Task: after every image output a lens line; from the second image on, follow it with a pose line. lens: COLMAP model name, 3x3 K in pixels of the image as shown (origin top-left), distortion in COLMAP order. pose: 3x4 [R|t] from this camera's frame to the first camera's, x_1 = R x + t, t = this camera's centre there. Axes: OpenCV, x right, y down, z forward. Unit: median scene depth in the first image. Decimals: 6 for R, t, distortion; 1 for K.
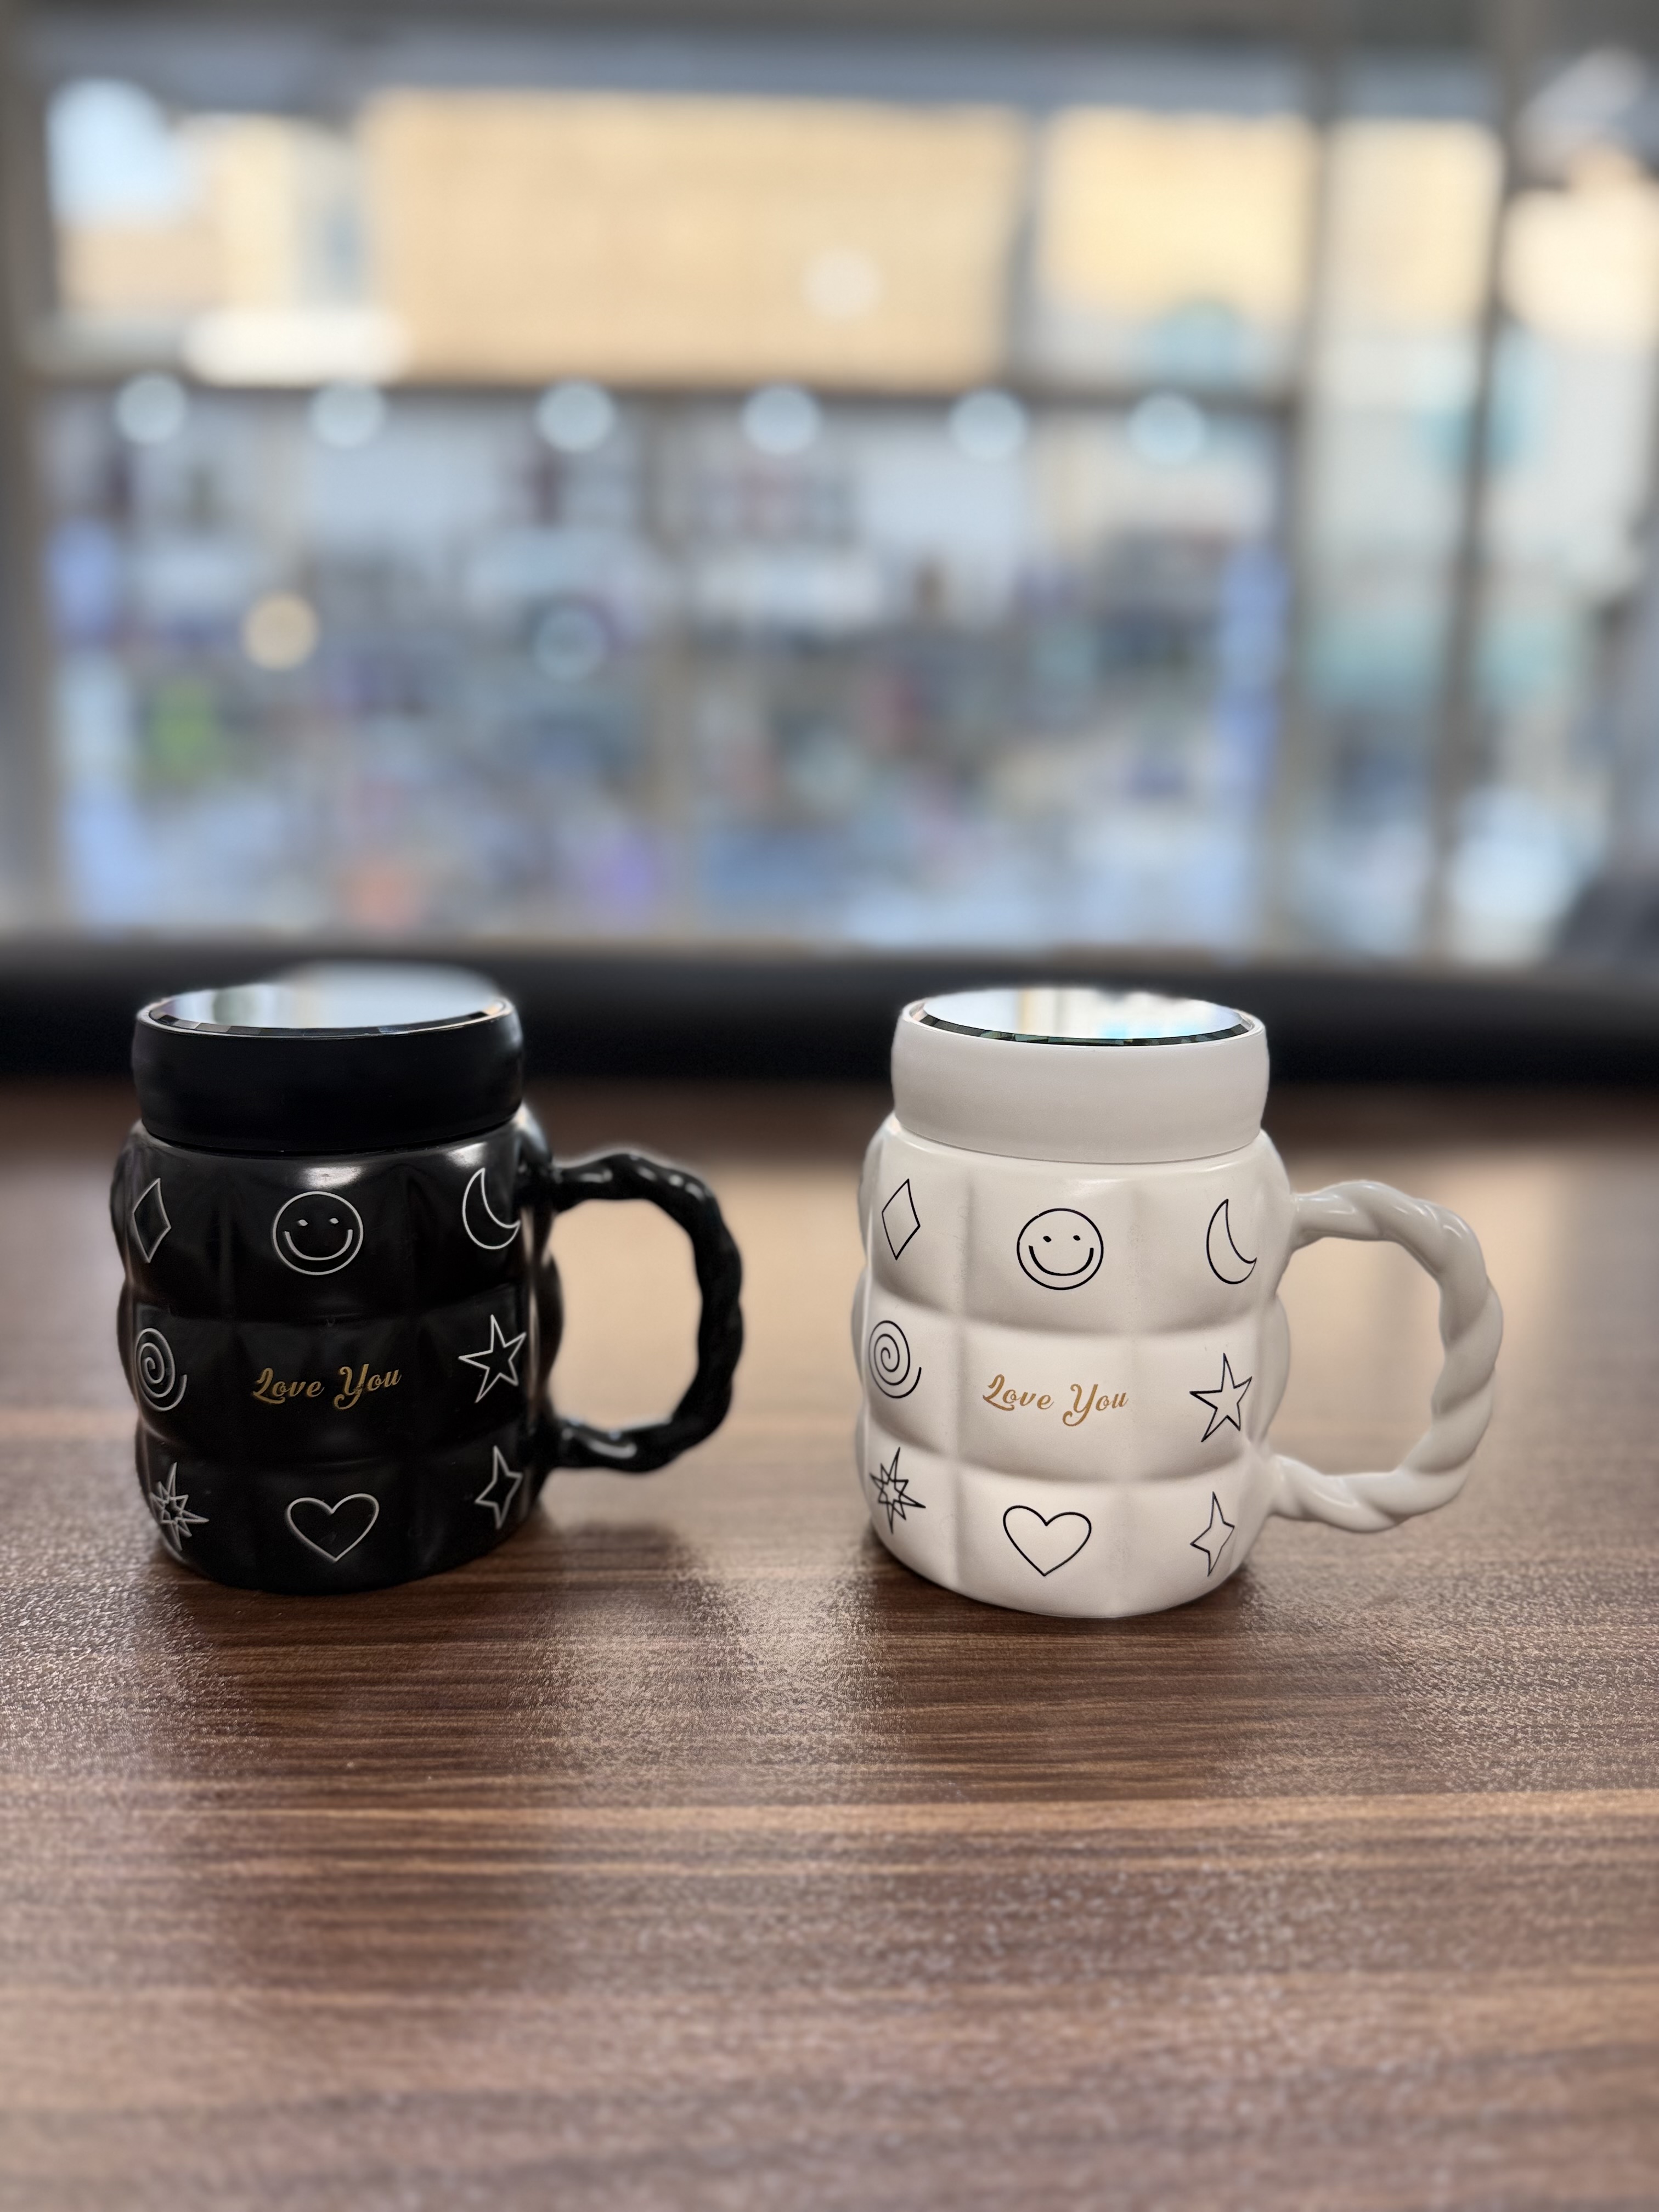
lens RADIAL K [[1577.1, 0, 735.5], [0, 1577.1, 1109.0], [0, 0, 1]] dist [-0.077947, 0.069491]
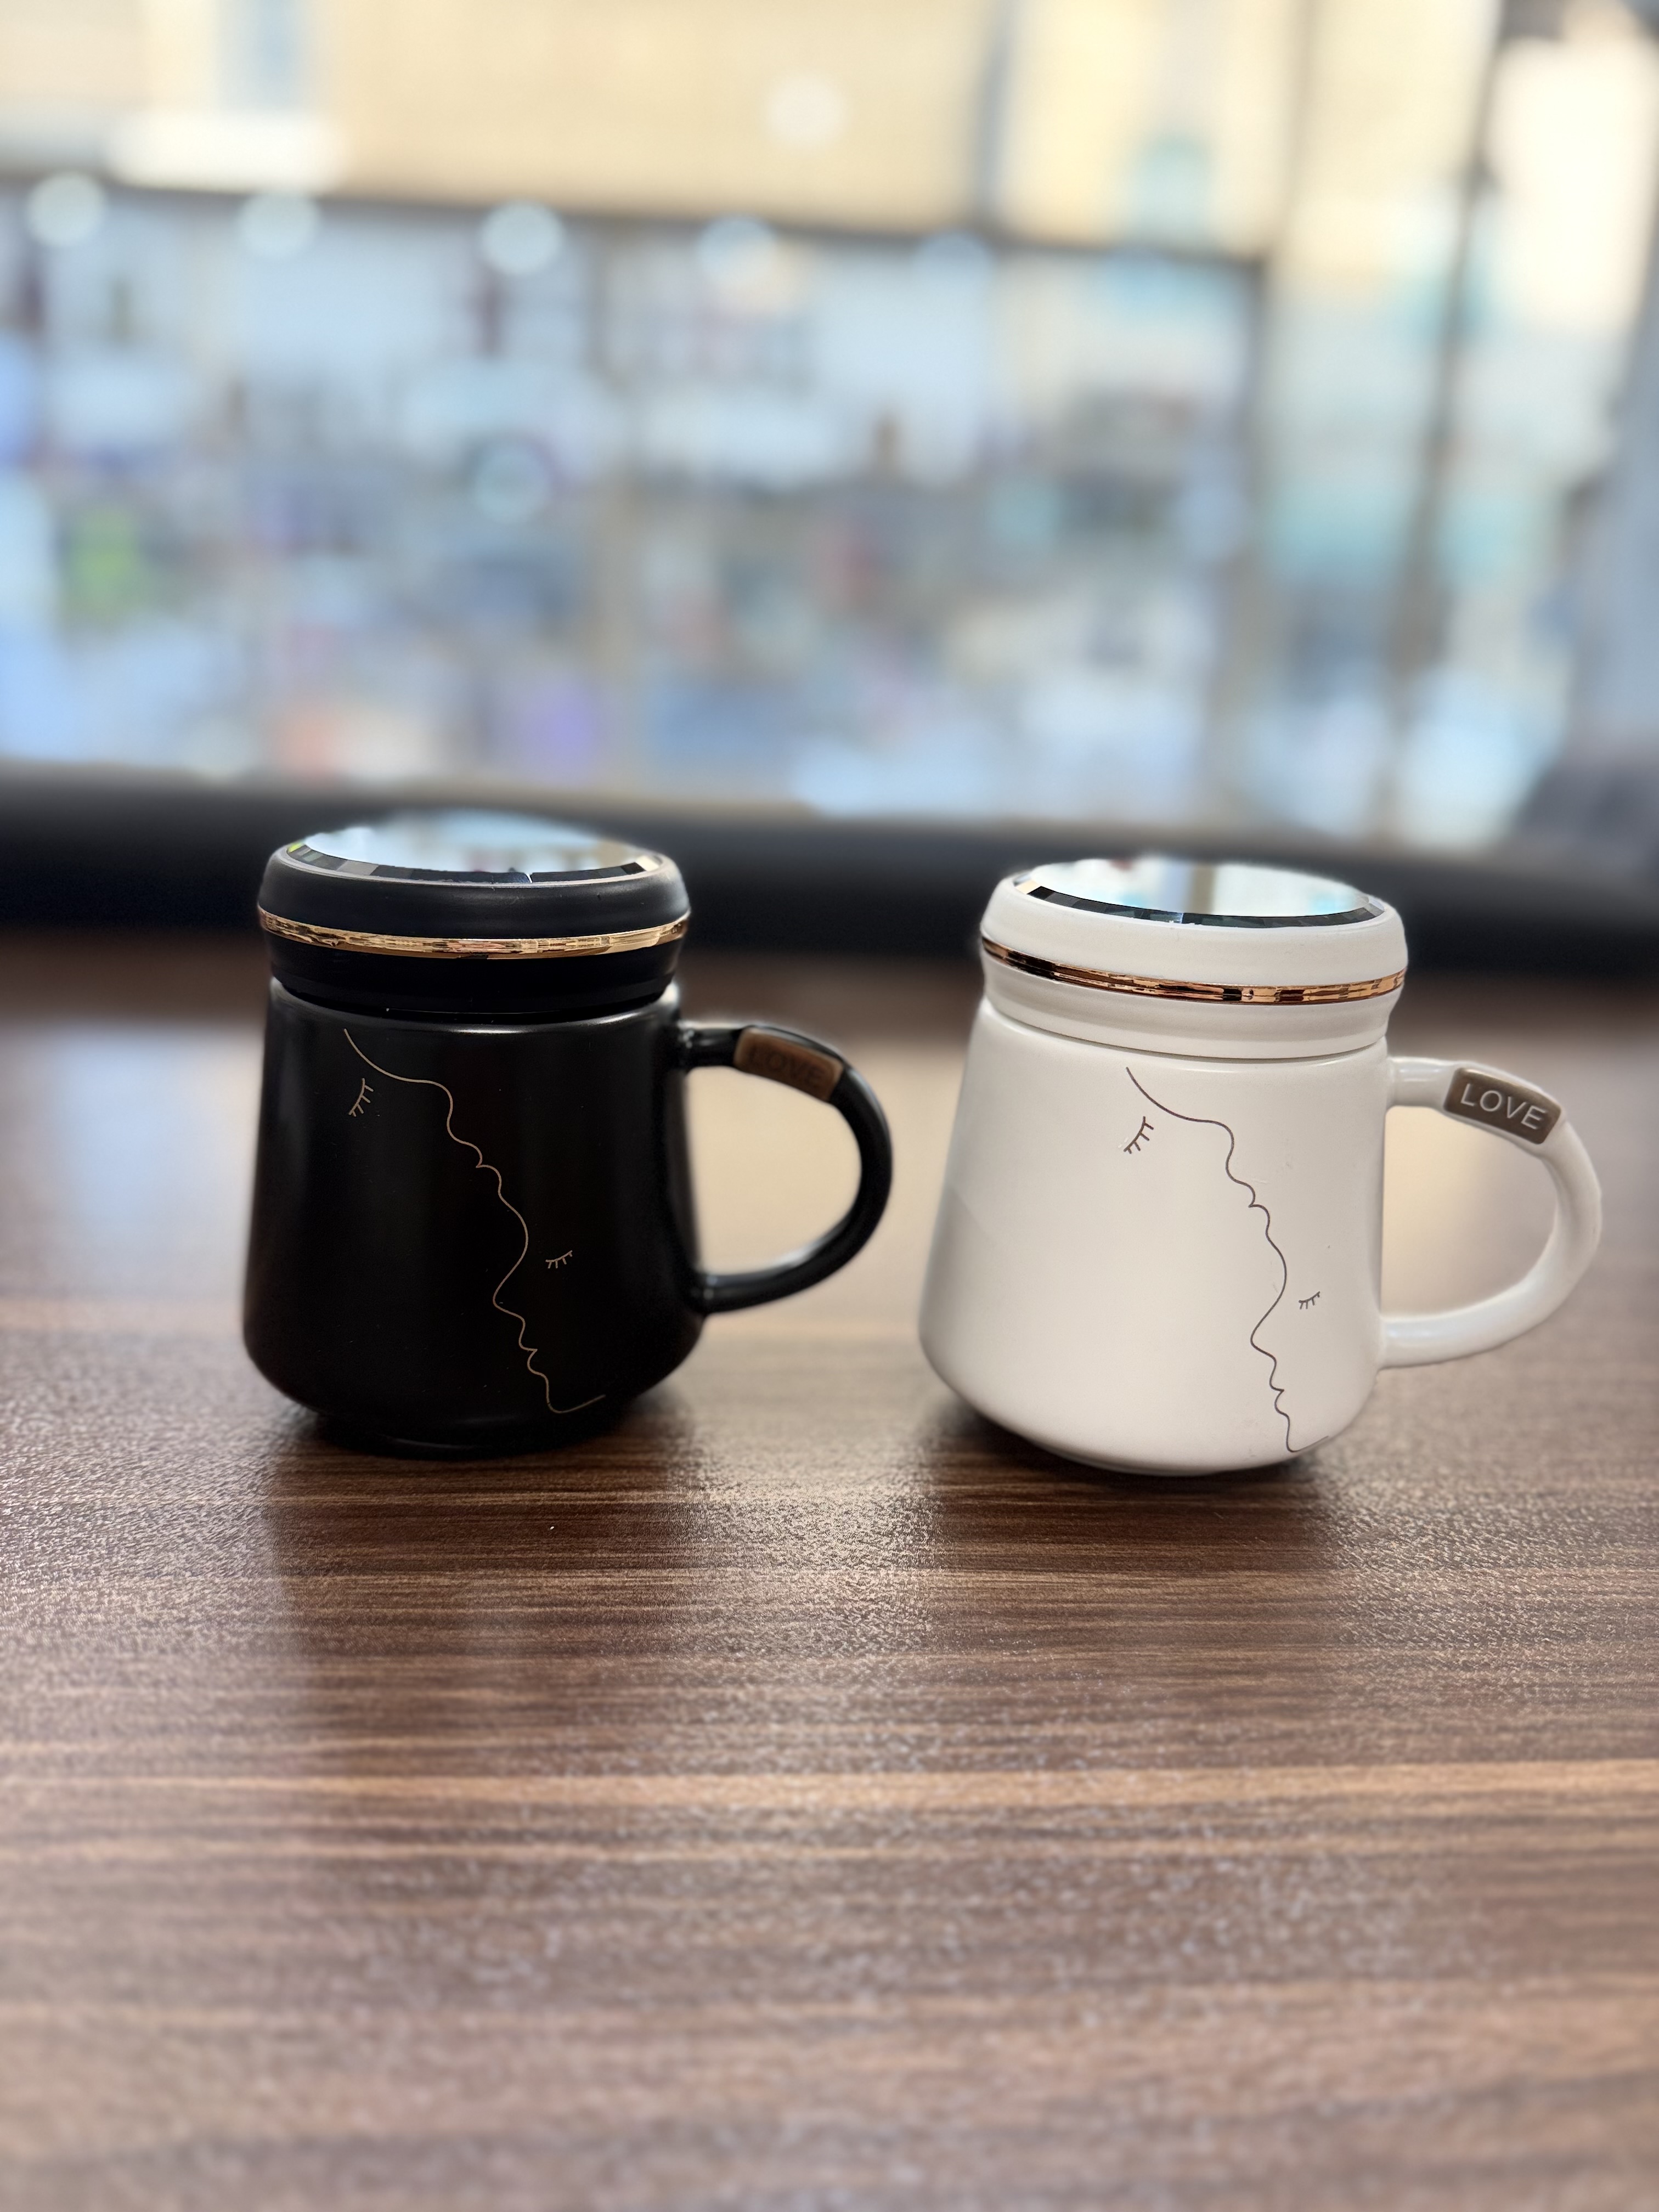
lens RADIAL K [[1577.1, 0, 735.5], [0, 1577.1, 1109.0], [0, 0, 1]] dist [-0.077947, 0.069491]
pose [[0.998902, 0.021576, 0.041574, -0.003139], [-0.025069, 0.996031, 0.085400, -0.004789], [-0.039566, -0.086348, 0.995479, 0.155105]]
